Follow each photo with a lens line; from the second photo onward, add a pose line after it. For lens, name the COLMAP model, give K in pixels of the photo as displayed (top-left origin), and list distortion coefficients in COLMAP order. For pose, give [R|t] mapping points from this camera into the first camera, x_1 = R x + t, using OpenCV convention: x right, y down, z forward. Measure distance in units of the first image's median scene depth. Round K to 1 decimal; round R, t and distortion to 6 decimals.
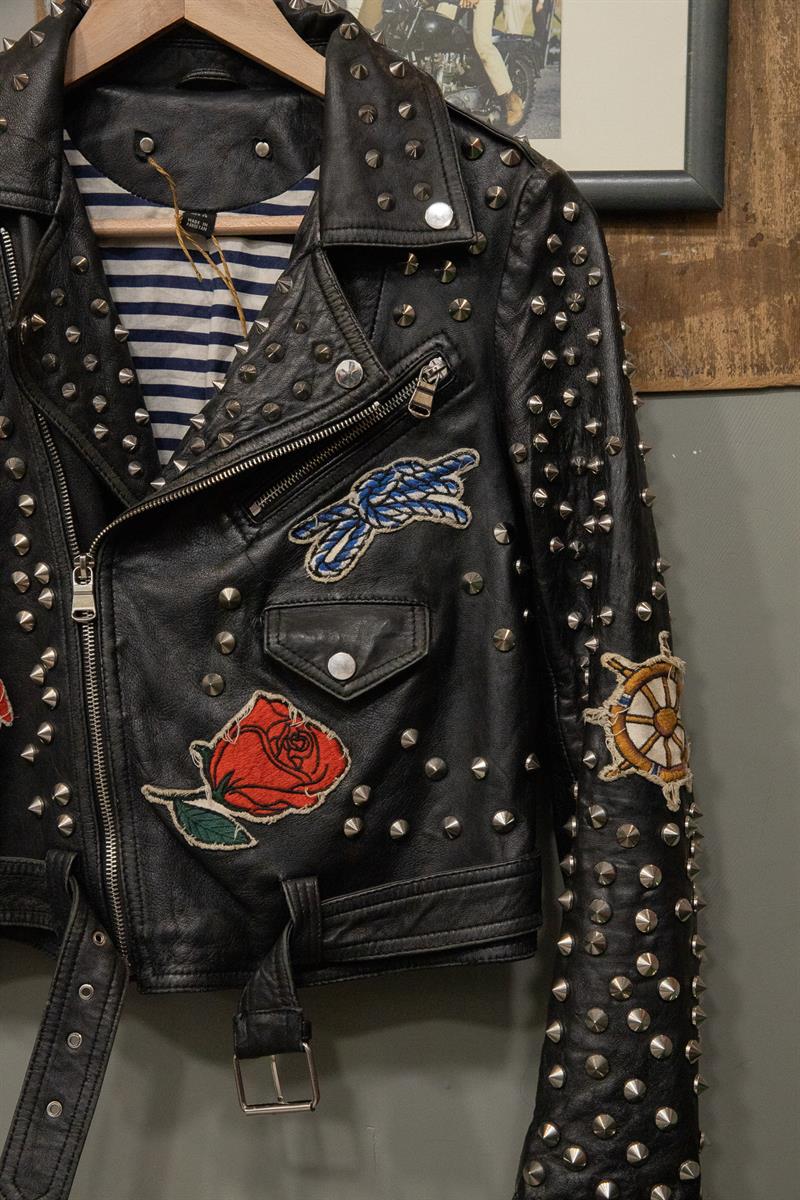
lens RADIAL K [[1800.5, 0, 407.8], [0, 1800.5, 604.7], [0, 0, 1]] dist [0.055599, 0.000000]
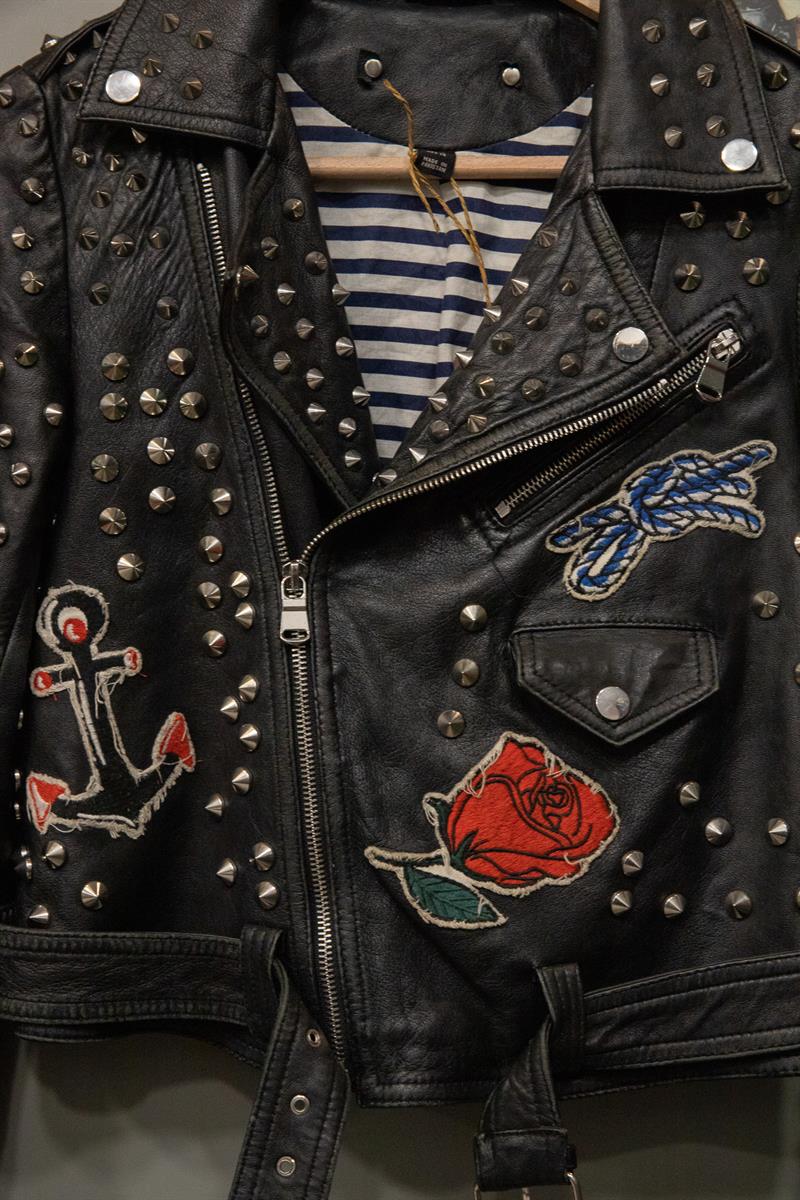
lens RADIAL K [[1893.4, 0, 400.3], [0, 1893.4, 597.7], [0, 0, 1]] dist [0.066712, 0.000000]
pose [[0.999665, 0.015616, 0.020619, -0.149576], [-0.014900, 0.999296, -0.034426, 0.017247], [-0.021142, 0.034108, 0.999195, 0.143944]]
